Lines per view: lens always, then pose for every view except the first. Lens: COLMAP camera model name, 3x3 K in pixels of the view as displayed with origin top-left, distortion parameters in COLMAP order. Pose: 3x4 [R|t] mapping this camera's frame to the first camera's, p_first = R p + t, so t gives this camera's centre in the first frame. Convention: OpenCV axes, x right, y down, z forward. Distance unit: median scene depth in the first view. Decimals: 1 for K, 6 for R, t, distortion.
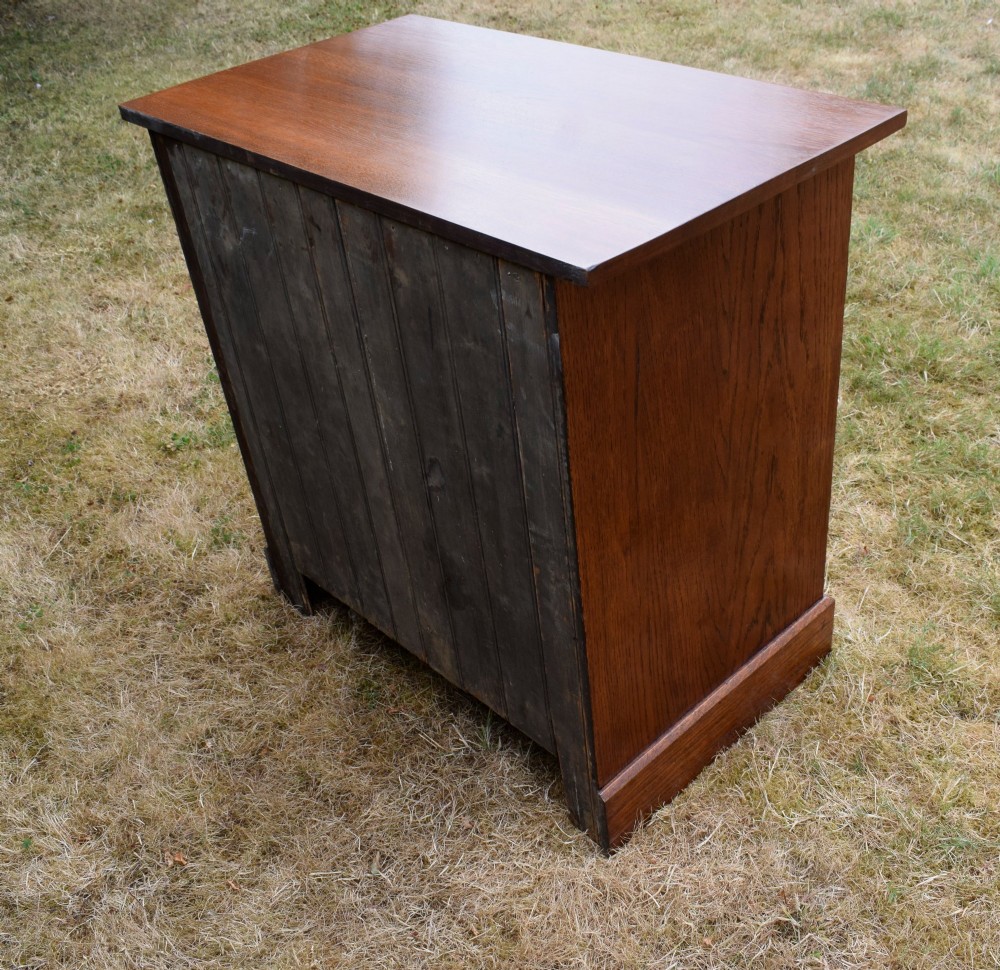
lens RADIAL K [[1095.8, 0, 500.0], [0, 1095.8, 485.0], [0, 0, 1]] dist [-0.014643, 0.018910]
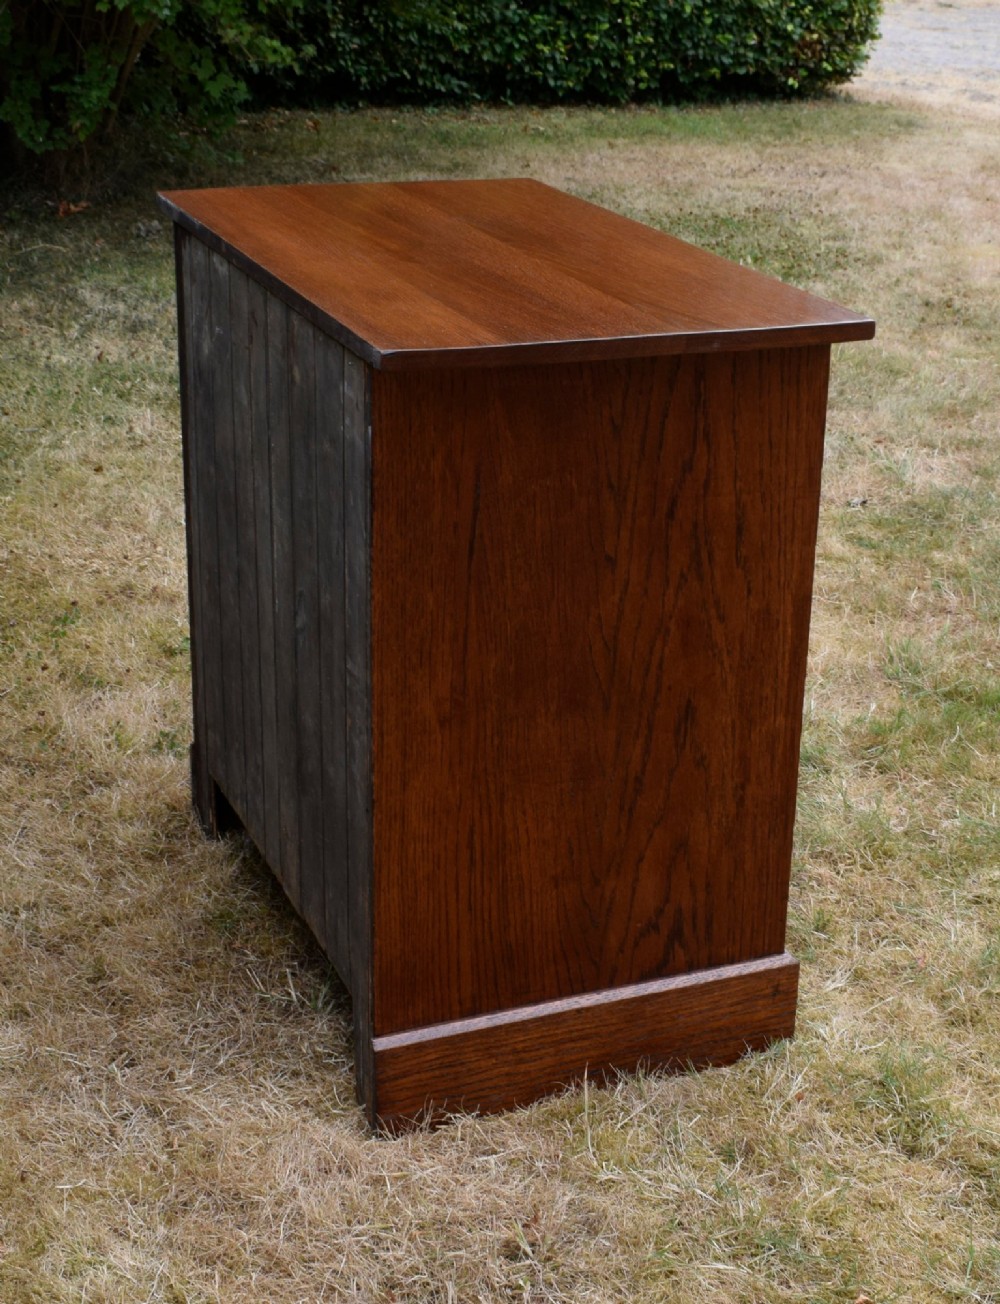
lens RADIAL K [[1921.0, 0, 500.0], [0, 1921.0, 652.0], [0, 0, 1]] dist [0.010855, -0.016195]
pose [[0.925036, 0.243361, -0.291690, 0.529615], [-0.303441, 0.935315, -0.181957, 0.245073], [0.228541, 0.256828, 0.939047, -0.400400]]
